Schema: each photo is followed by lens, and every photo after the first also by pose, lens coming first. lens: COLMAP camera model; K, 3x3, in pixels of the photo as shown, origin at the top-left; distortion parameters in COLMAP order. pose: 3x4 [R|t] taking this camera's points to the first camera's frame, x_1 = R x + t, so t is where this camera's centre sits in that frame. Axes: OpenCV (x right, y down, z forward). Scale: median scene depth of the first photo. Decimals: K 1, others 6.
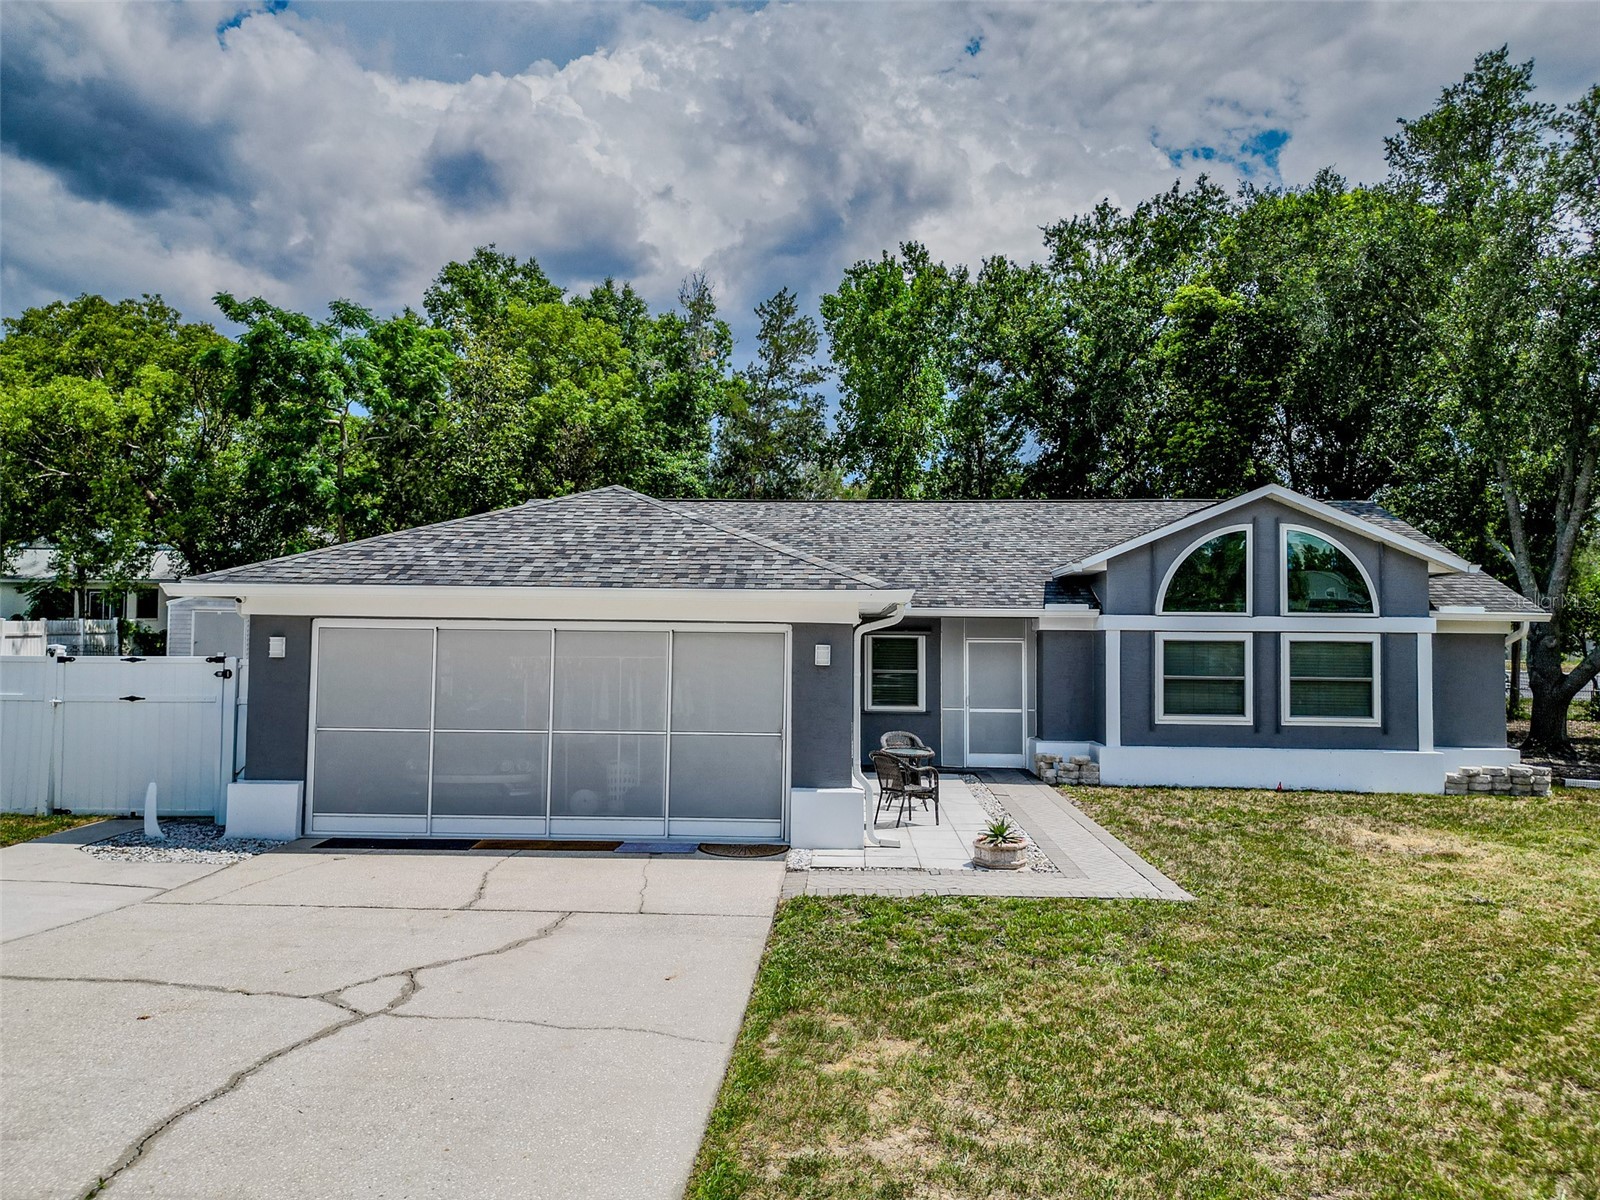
lens RADIAL K [[1151.2, 0, 796.9], [0, 1151.2, 597.6], [0, 0, 1]] dist [0.114278, -0.194151]
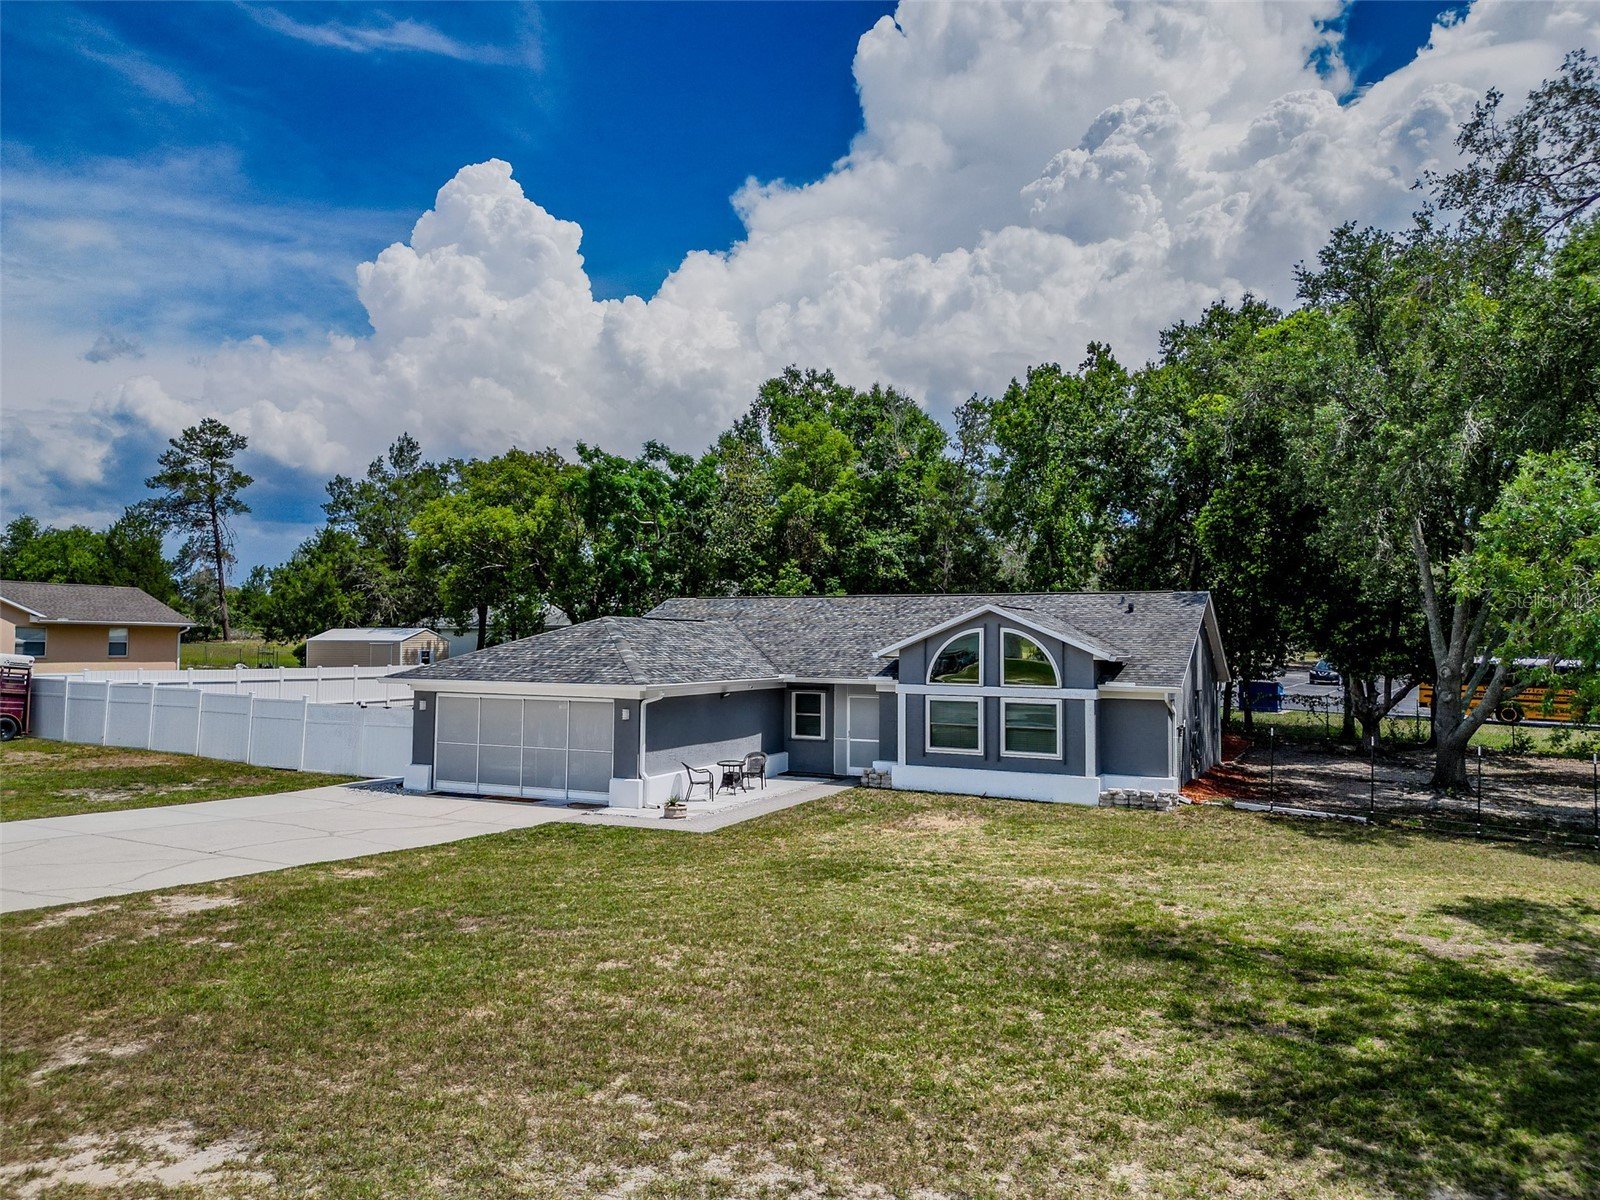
lens RADIAL K [[1126.4, 0, 800.0], [0, 1126.4, 600.0], [0, 0, 1]] dist [0.074246, -0.066733]
pose [[0.916799, -0.016934, -0.398991, 0.776333], [0.015068, 0.999856, -0.007813, -0.093364], [0.399066, 0.001151, 0.916922, -0.507759]]
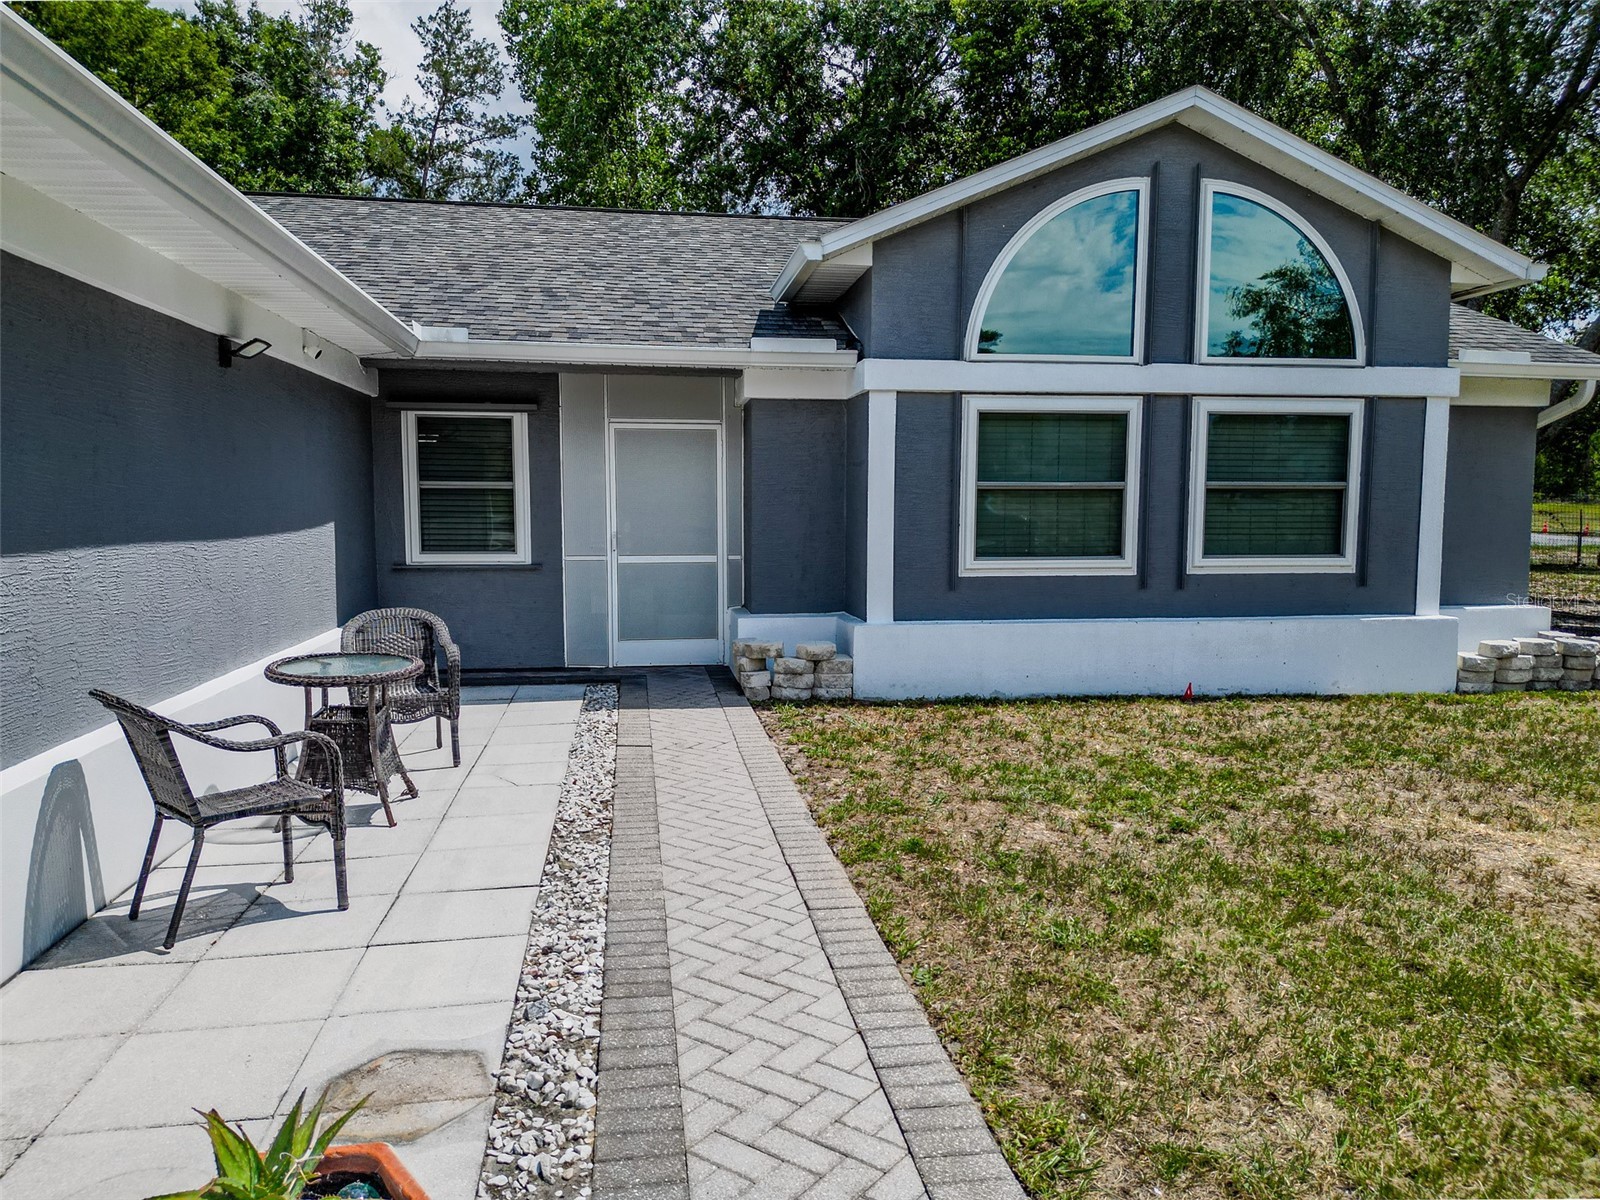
lens RADIAL K [[1127.4, 0, 795.7], [0, 1127.4, 603.6], [0, 0, 1]] dist [0.087035, -0.089479]
pose [[0.981821, -0.023380, 0.188365, 0.142956], [-0.000508, 0.992058, 0.125783, 0.057690], [-0.189810, -0.123592, 0.974011, 0.526244]]
